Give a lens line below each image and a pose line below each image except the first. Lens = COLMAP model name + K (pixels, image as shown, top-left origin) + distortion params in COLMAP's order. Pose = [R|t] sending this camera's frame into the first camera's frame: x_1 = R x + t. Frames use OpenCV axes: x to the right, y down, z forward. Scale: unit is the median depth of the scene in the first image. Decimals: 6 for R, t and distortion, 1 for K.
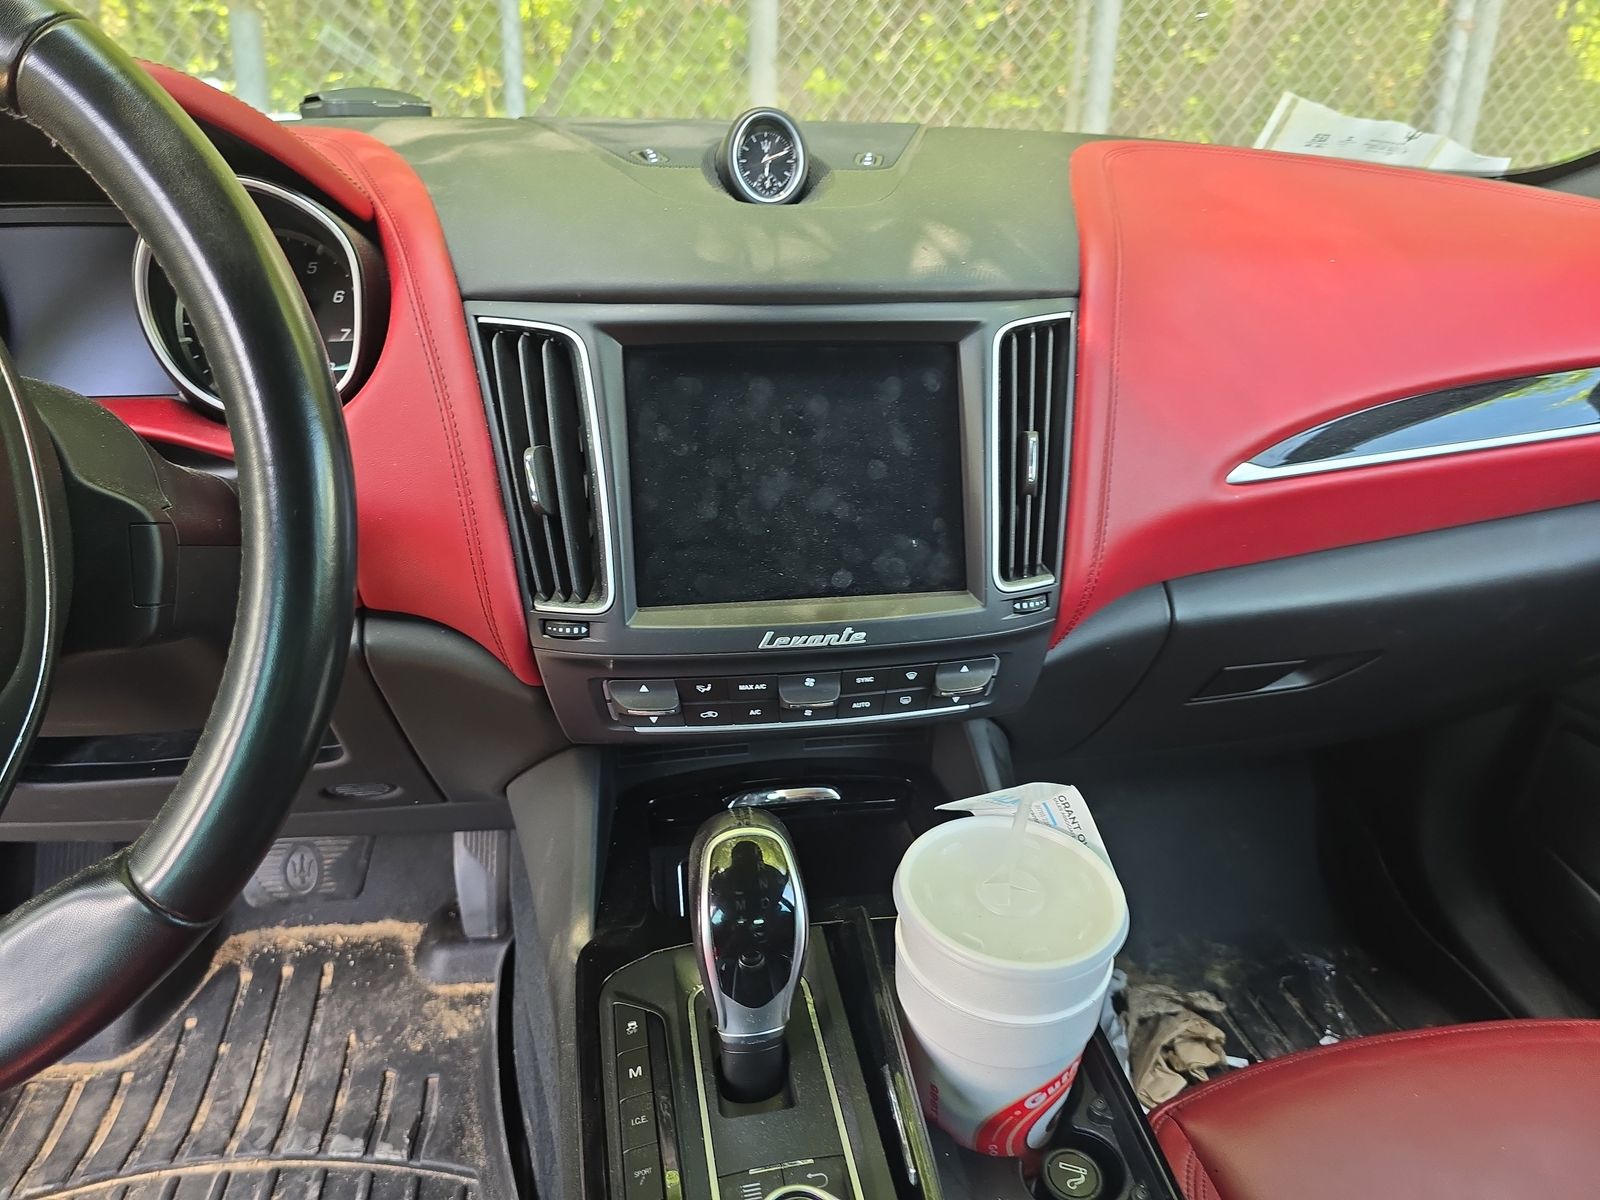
lens RADIAL K [[1053.9, 0, 800.0], [0, 1053.9, 600.0], [0, 0, 1]] dist [0.034998, -0.041082]
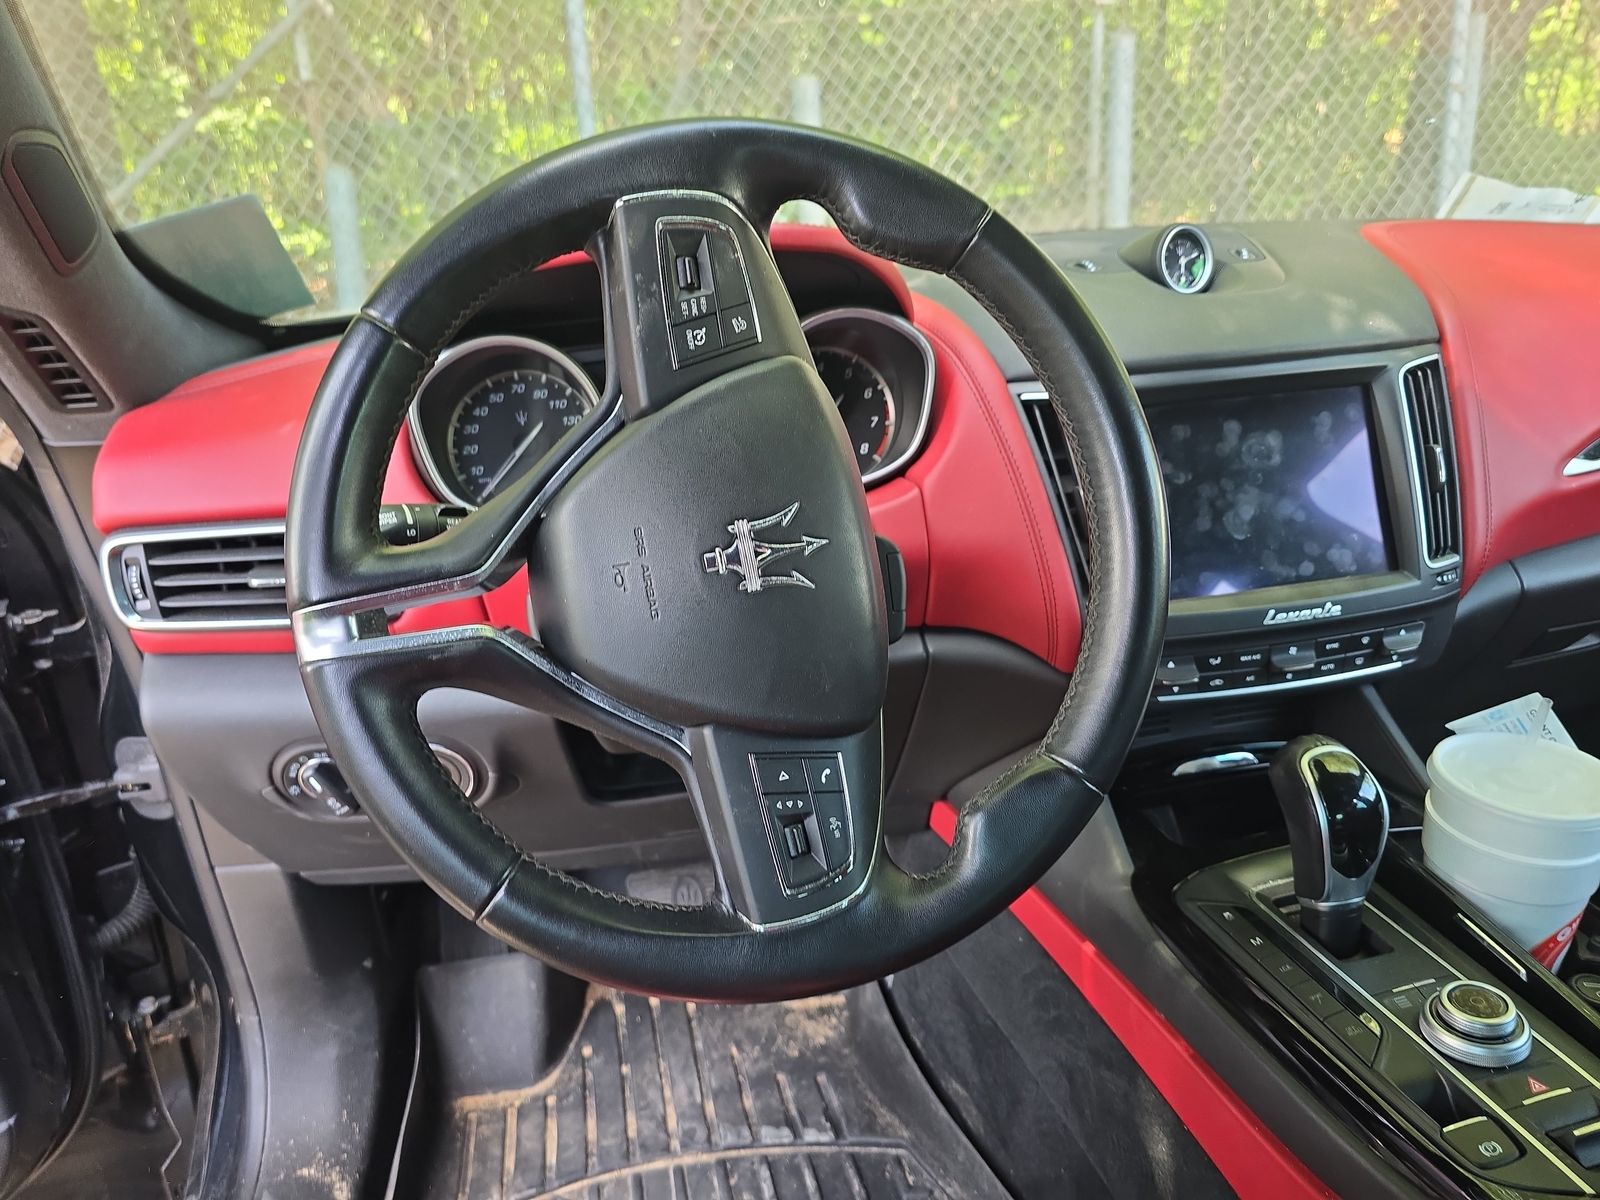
lens RADIAL K [[1046.7, 0, 833.4], [0, 1046.7, 602.2], [0, 0, 1]] dist [0.006386, -0.000711]
pose [[0.996256, -0.085490, 0.012853, -0.340890], [0.086231, 0.993282, -0.077169, 0.042777], [-0.006170, 0.077988, 0.996935, -0.165034]]
